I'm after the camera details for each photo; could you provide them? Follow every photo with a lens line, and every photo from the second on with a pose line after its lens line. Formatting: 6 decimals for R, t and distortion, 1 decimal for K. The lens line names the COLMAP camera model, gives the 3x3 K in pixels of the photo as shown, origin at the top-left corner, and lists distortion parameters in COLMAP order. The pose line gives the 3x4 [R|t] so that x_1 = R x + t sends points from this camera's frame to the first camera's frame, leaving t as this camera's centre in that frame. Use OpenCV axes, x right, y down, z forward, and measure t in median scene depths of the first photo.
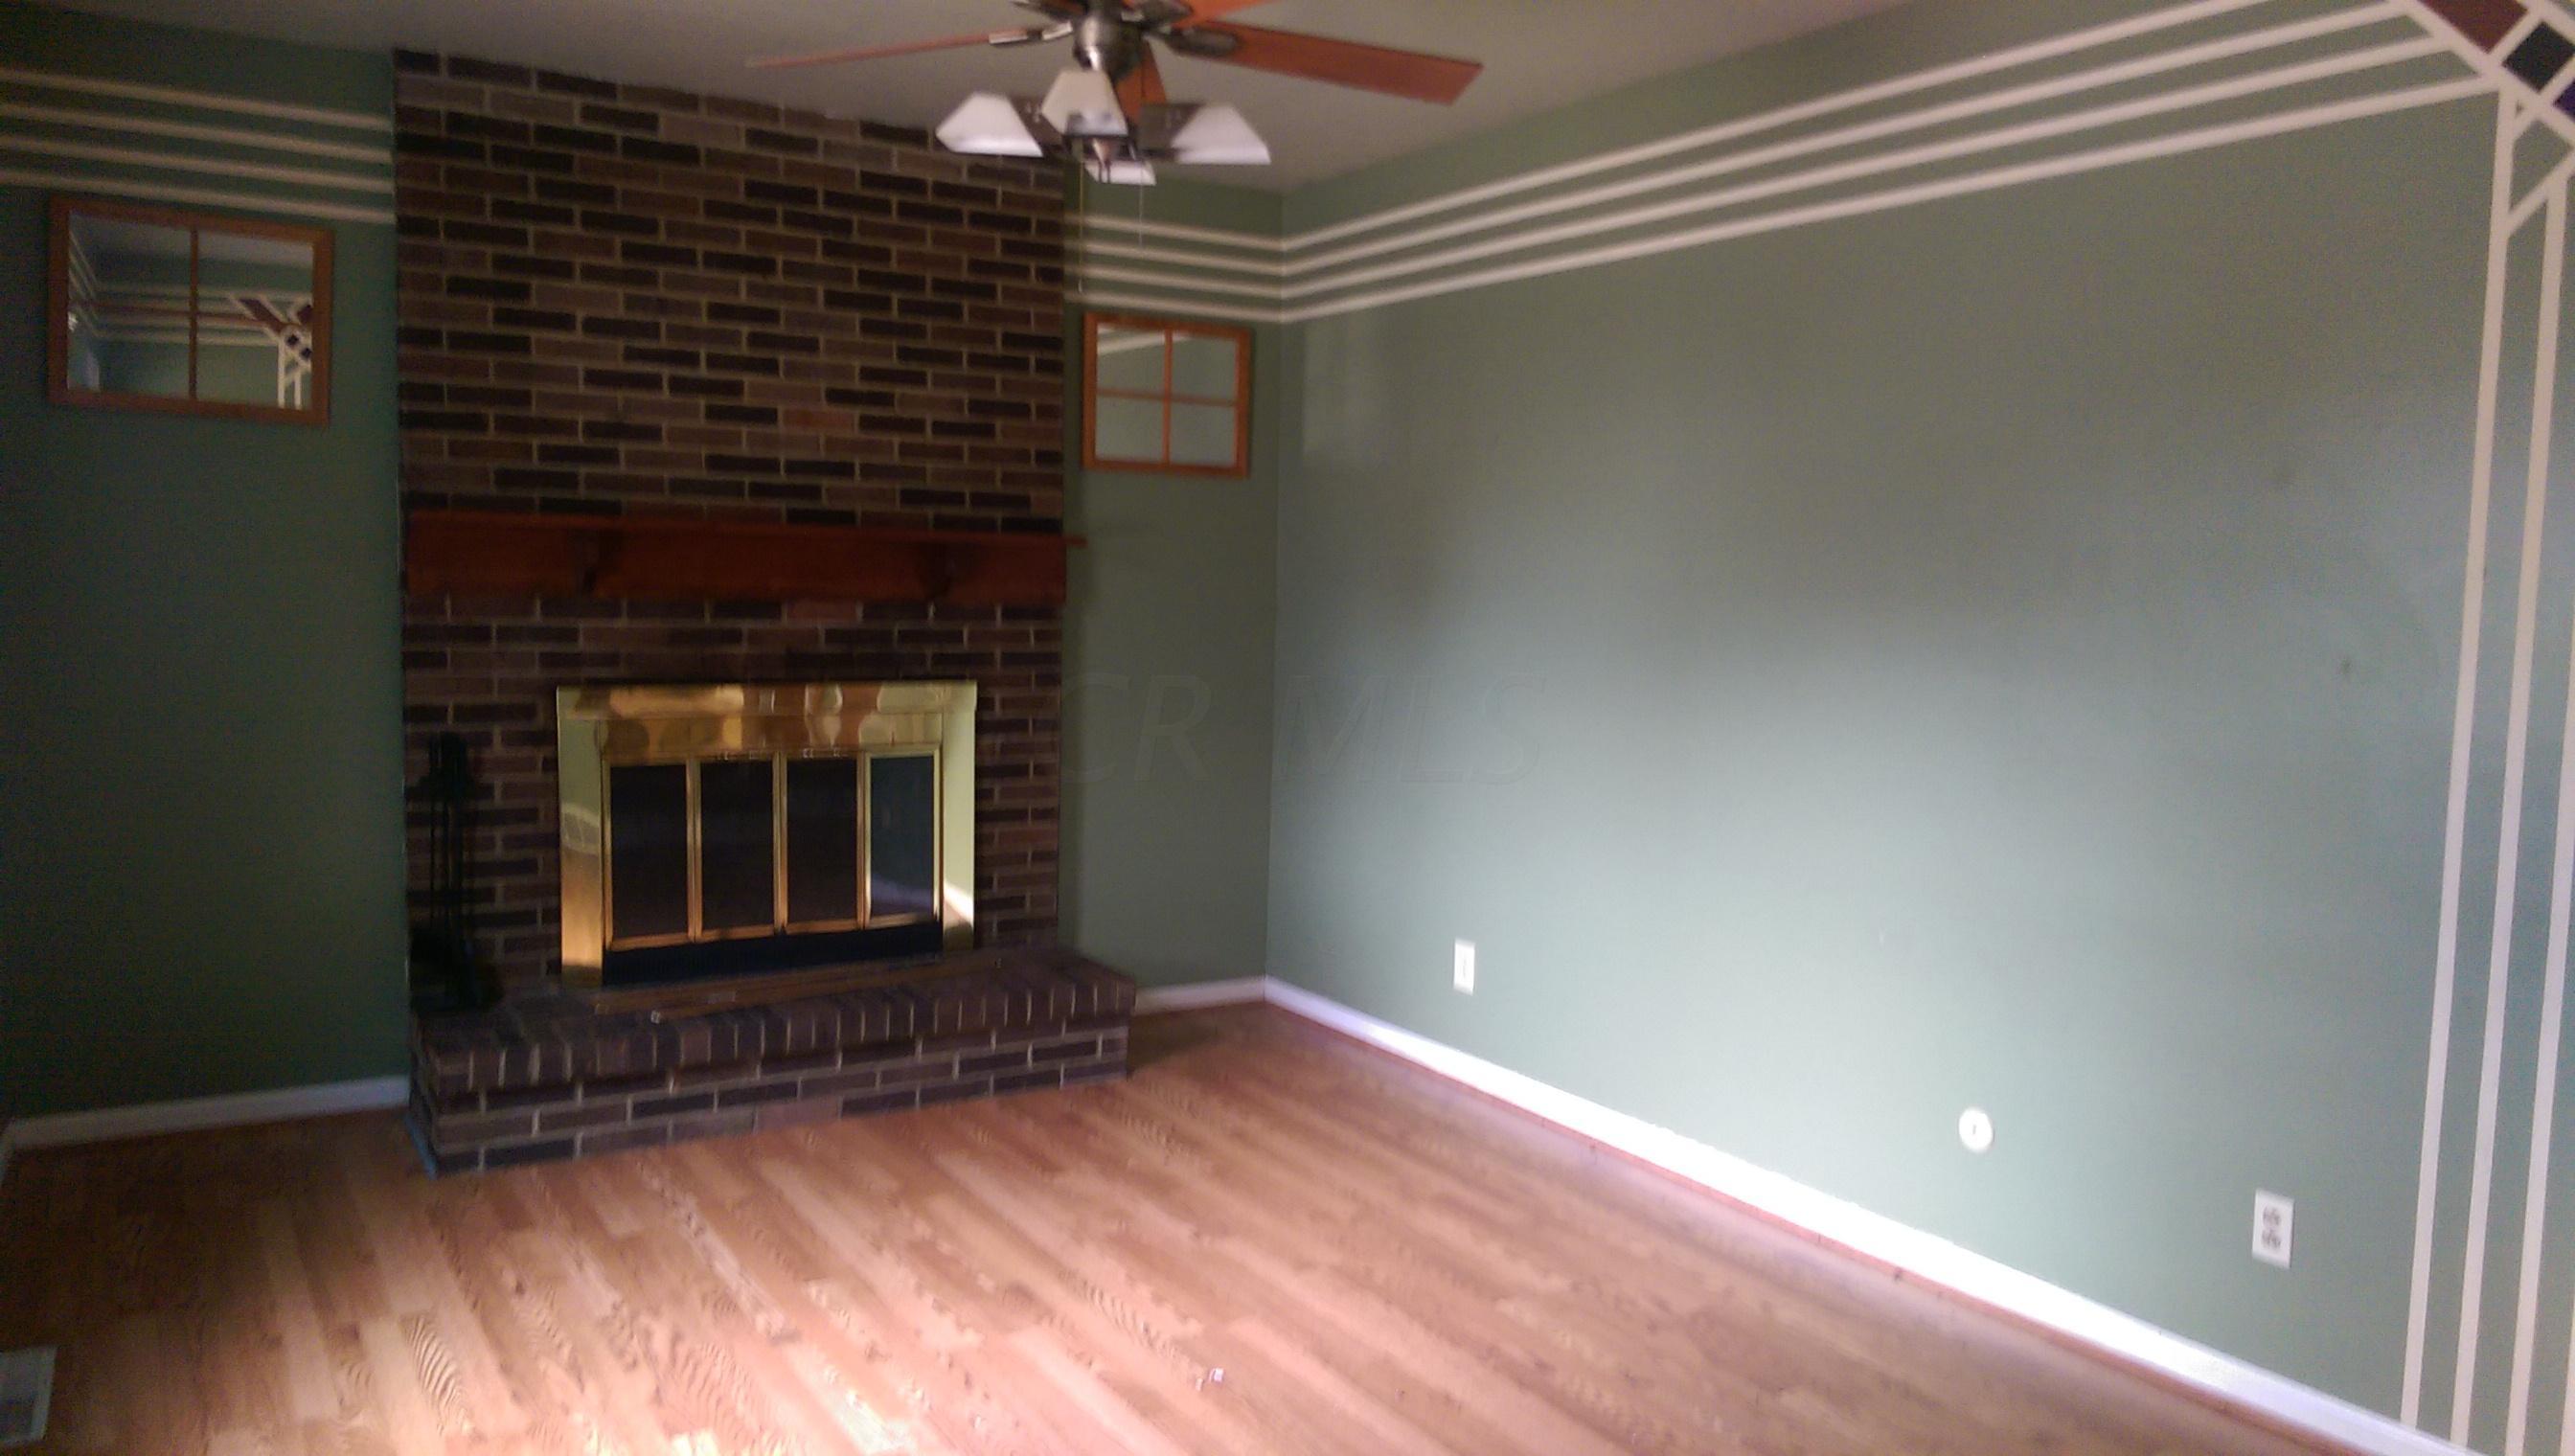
lens RADIAL K [[1818.8, 0, 1296.2], [0, 1818.8, 717.9], [0, 0, 1]] dist [0.082776, -0.107831]
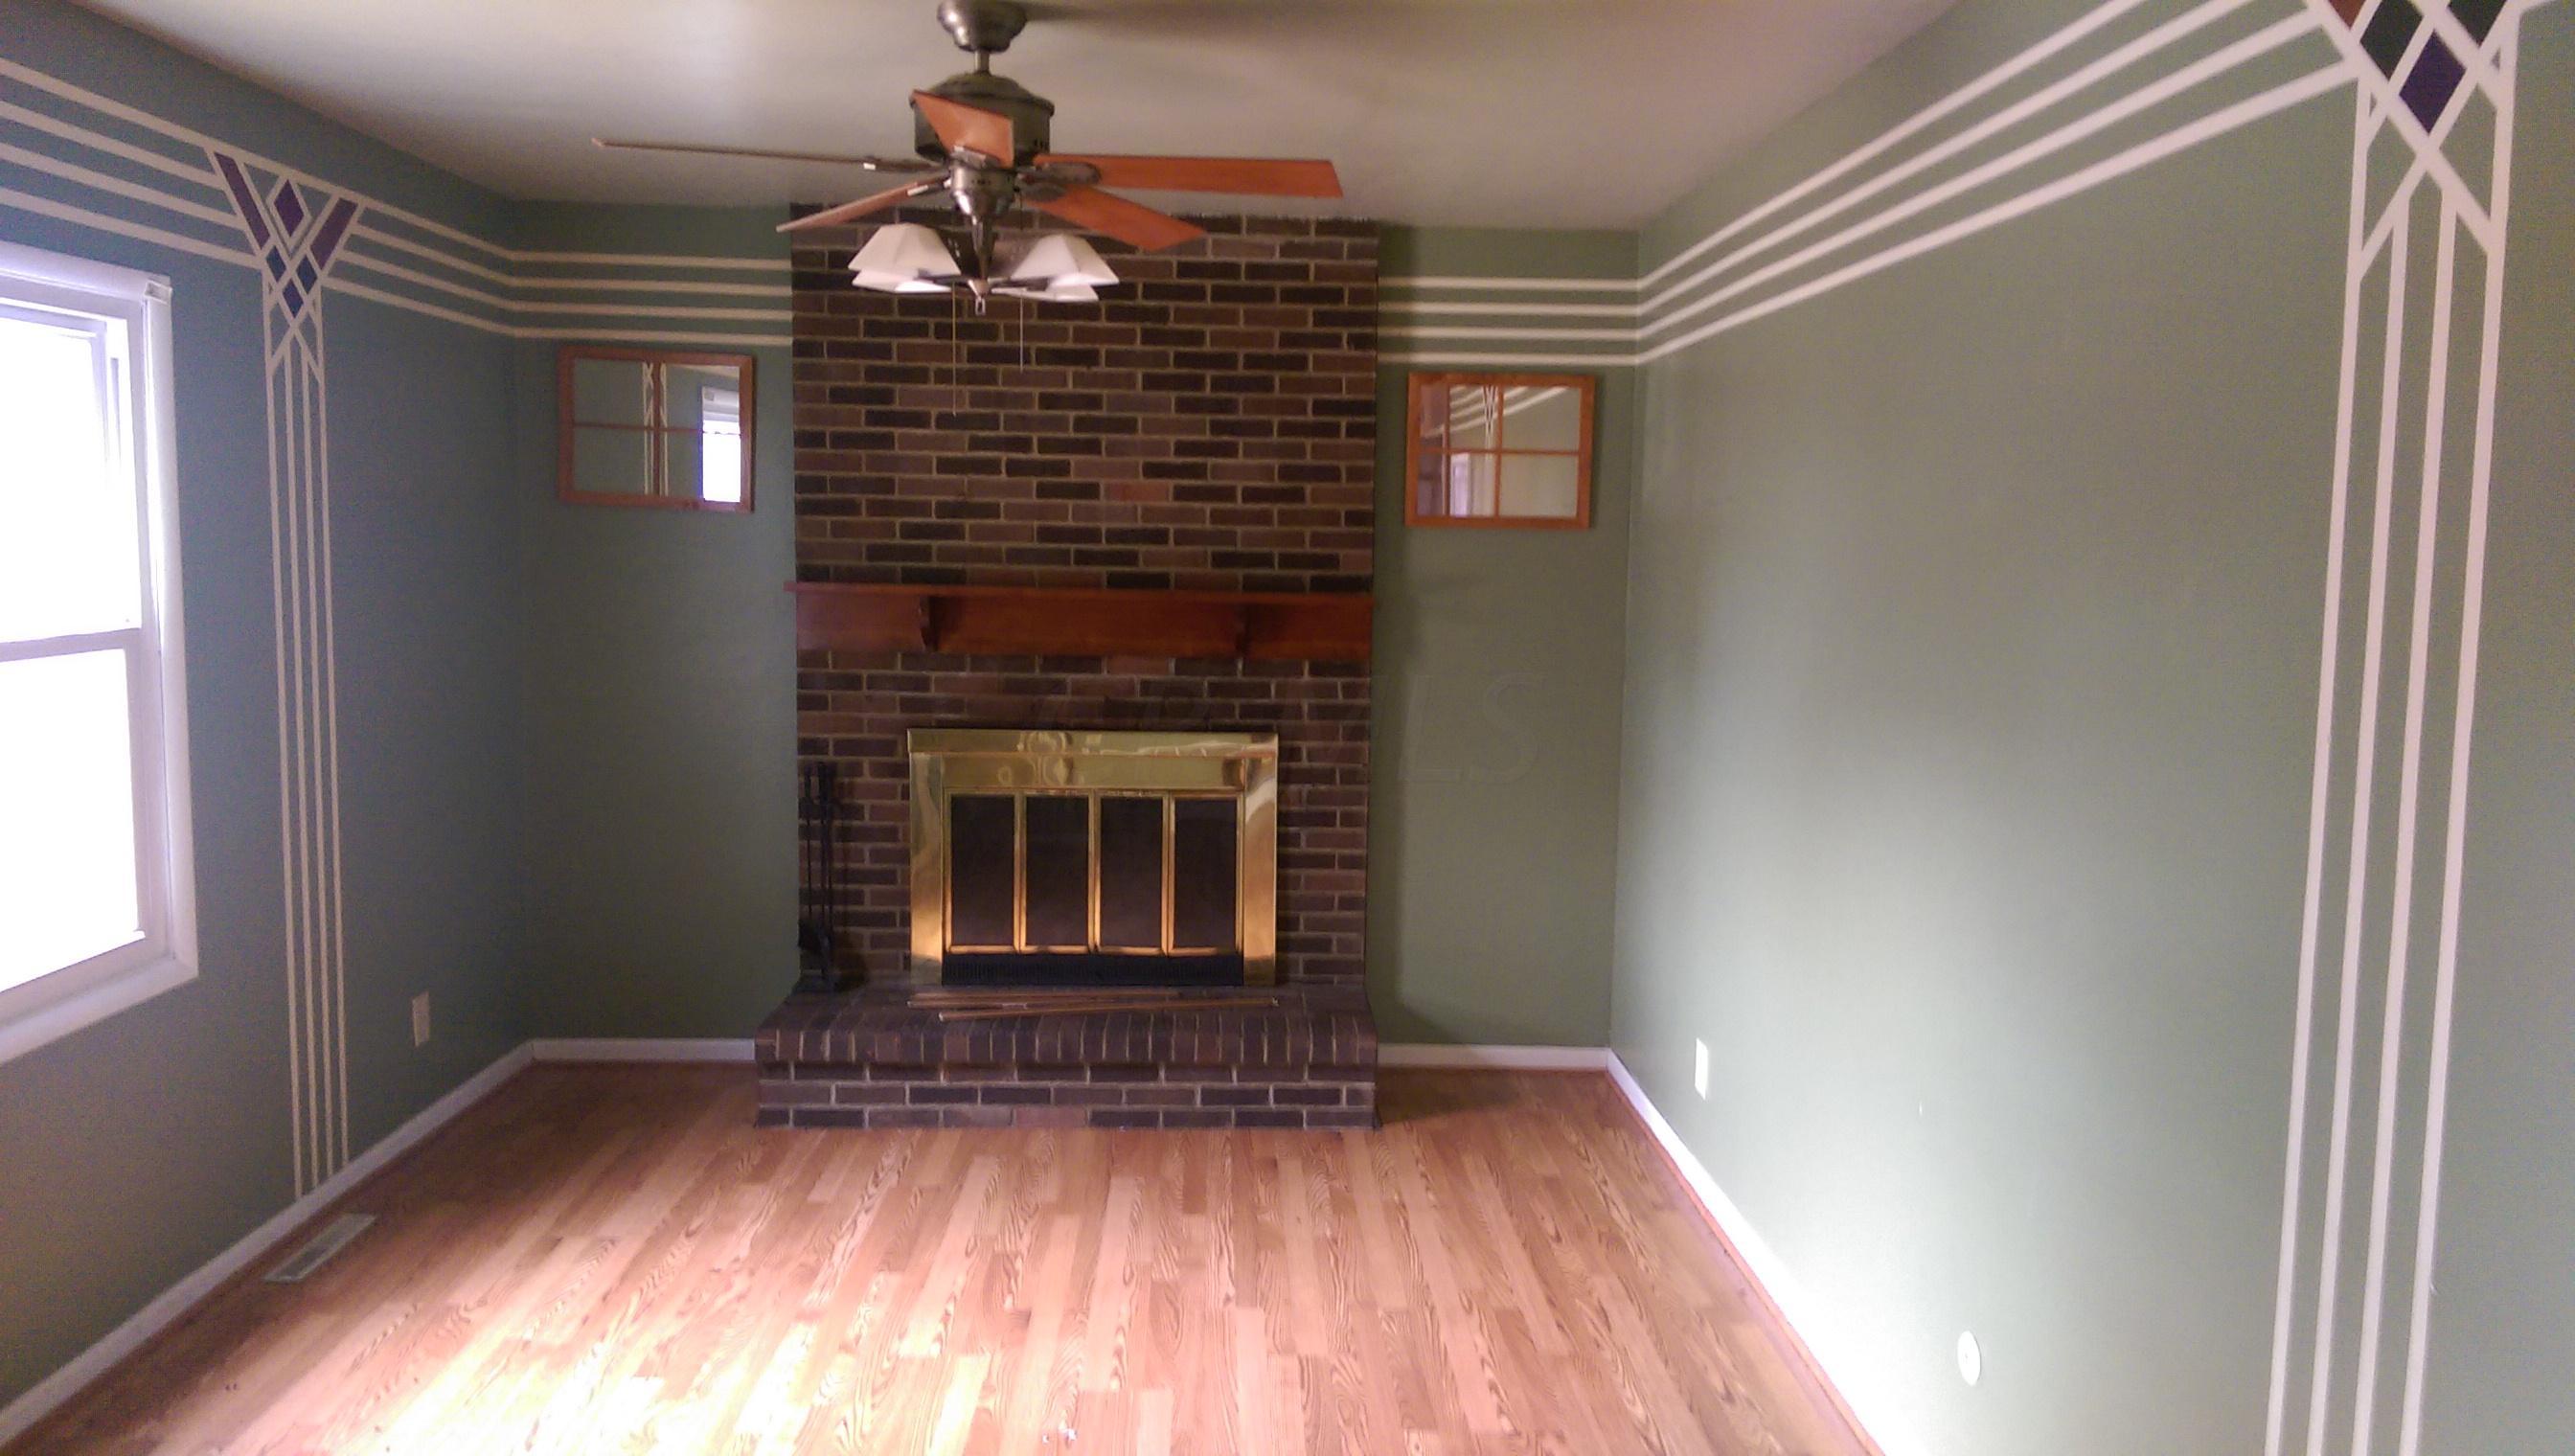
lens RADIAL K [[1818.8, 0, 1291.0], [0, 1818.8, 723.6], [0, 0, 1]] dist [0.082776, -0.107831]
pose [[0.867228, 0.042912, -0.496058, 0.389668], [-0.038198, 0.999077, 0.019647, -0.051357], [0.496443, 0.001910, 0.868067, 0.099199]]
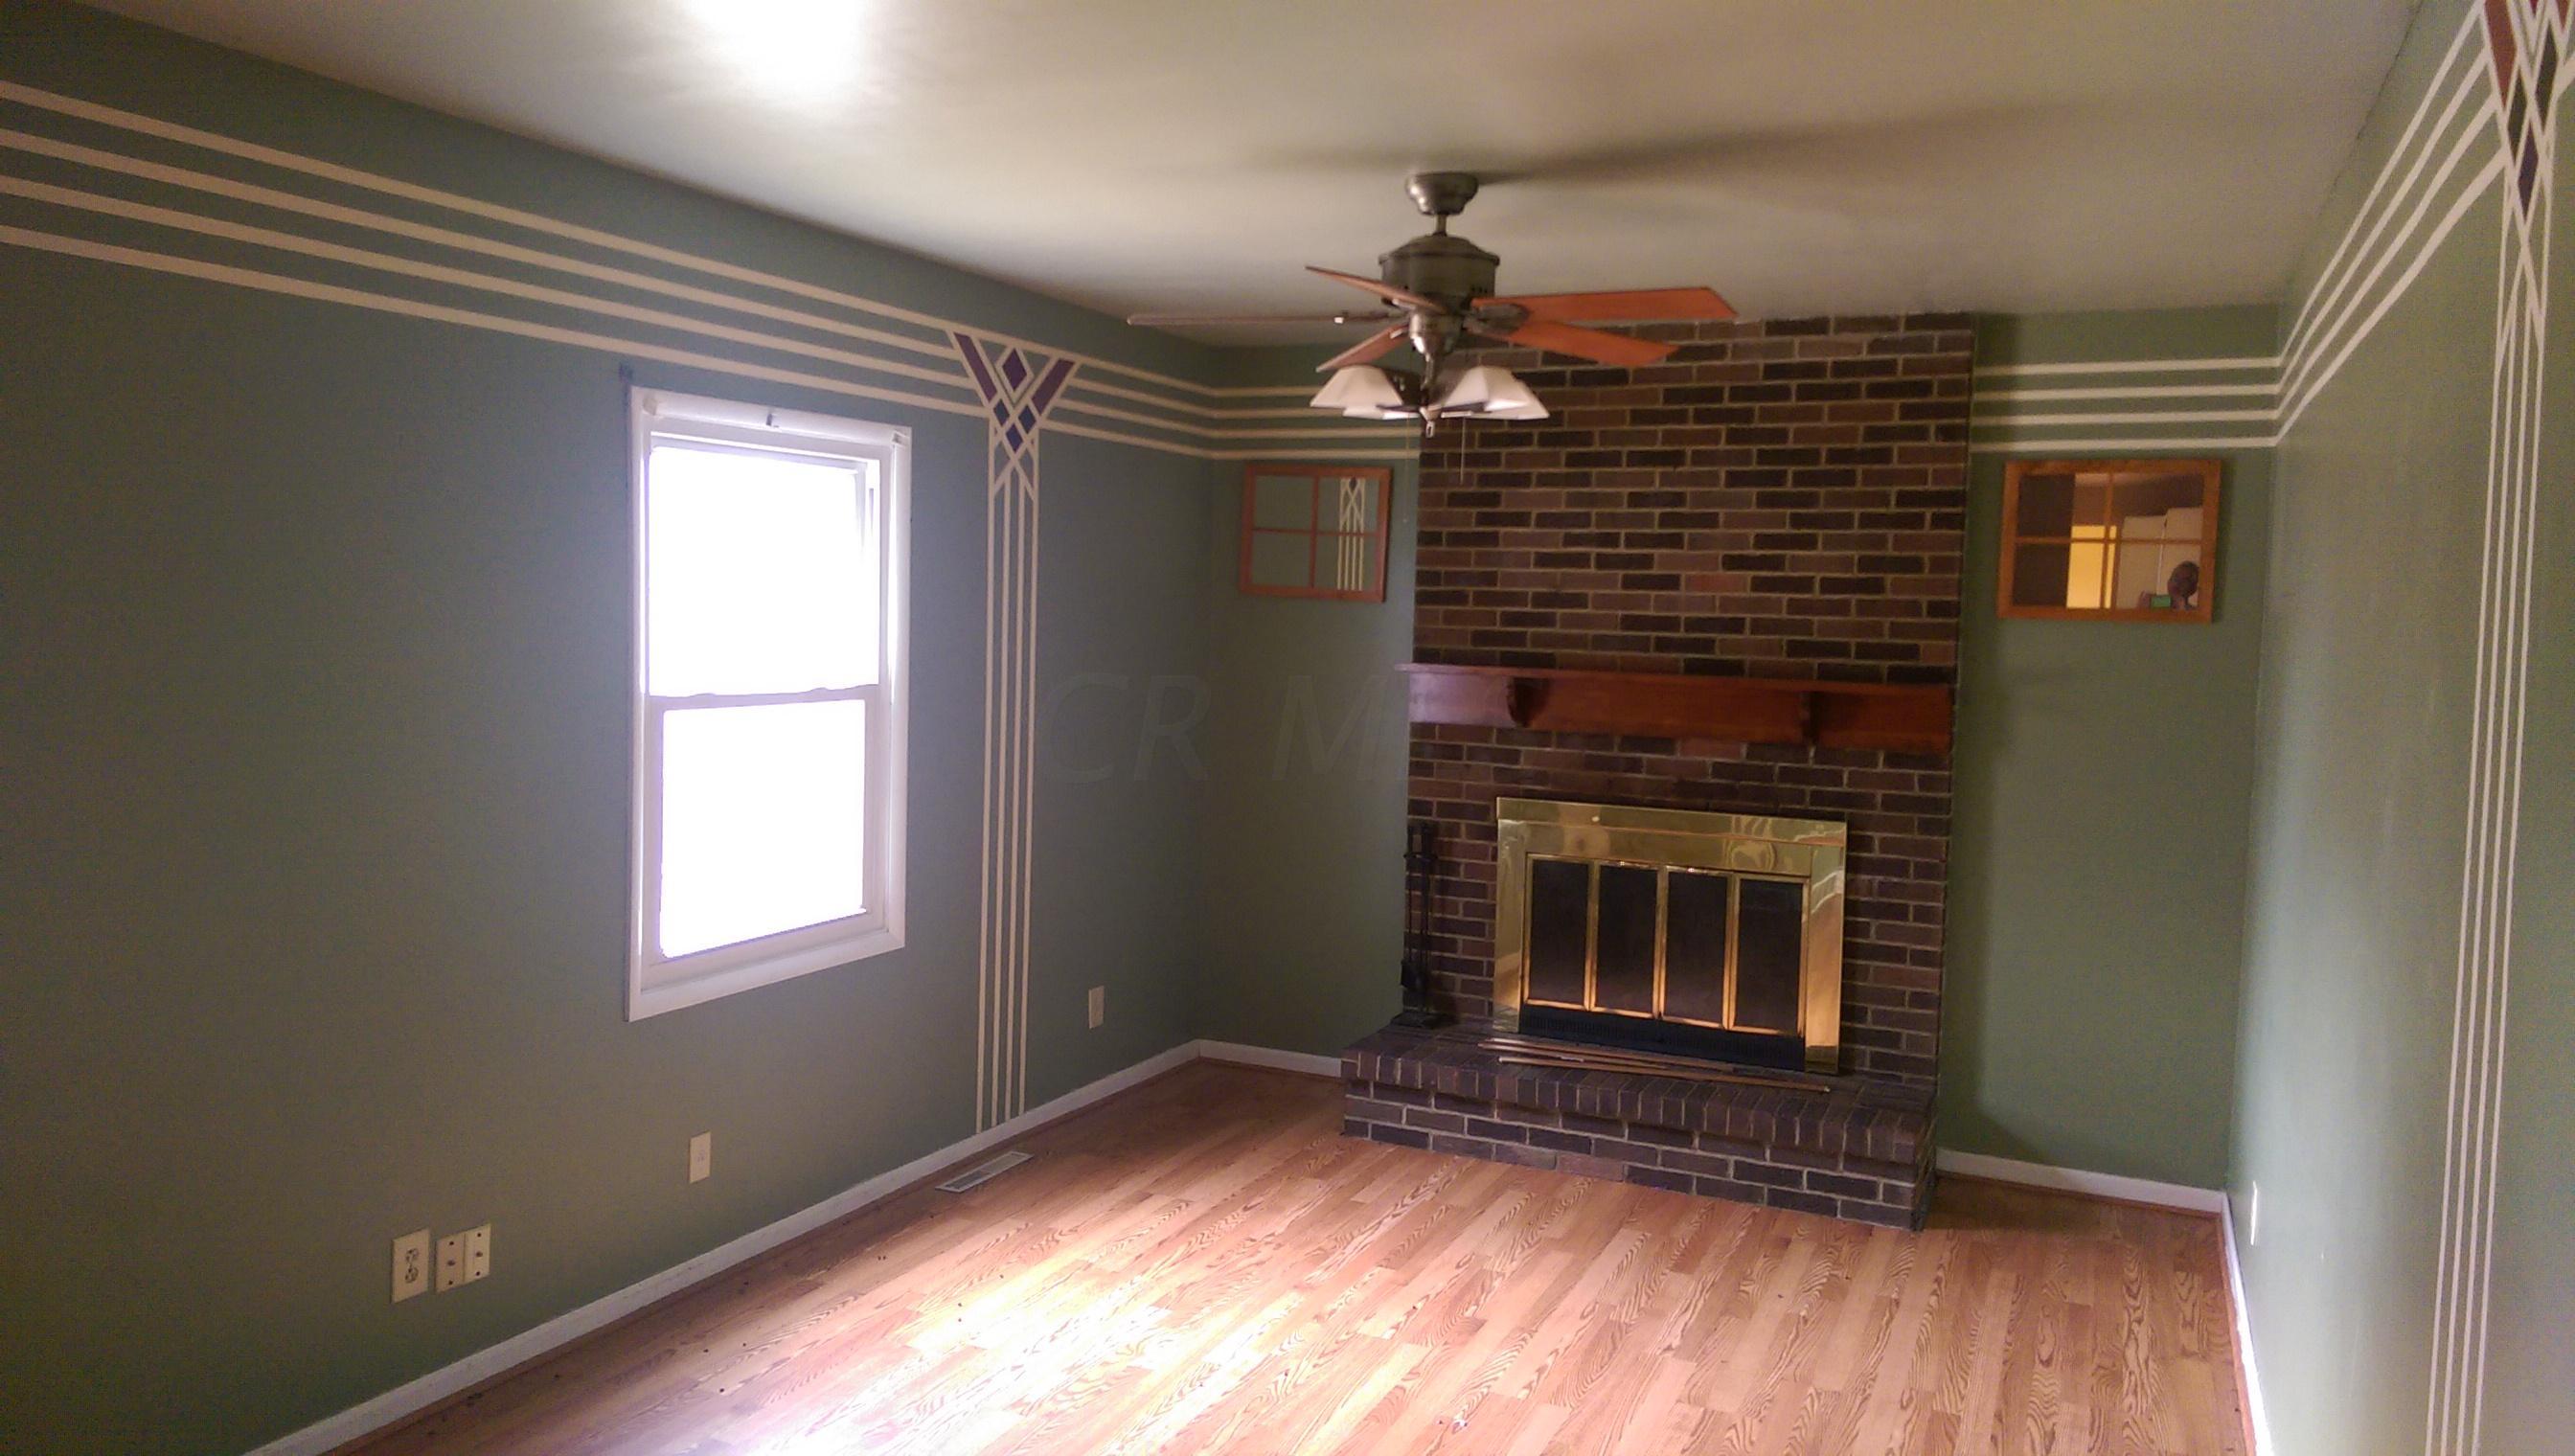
lens RADIAL K [[1818.8, 0, 1285.6], [0, 1818.8, 721.7], [0, 0, 1]] dist [0.082776, -0.107831]
pose [[0.551108, 0.046738, -0.833124, 0.584549], [-0.083556, 0.996503, 0.000631, -0.056637], [0.830240, 0.069264, 0.553086, 0.149722]]
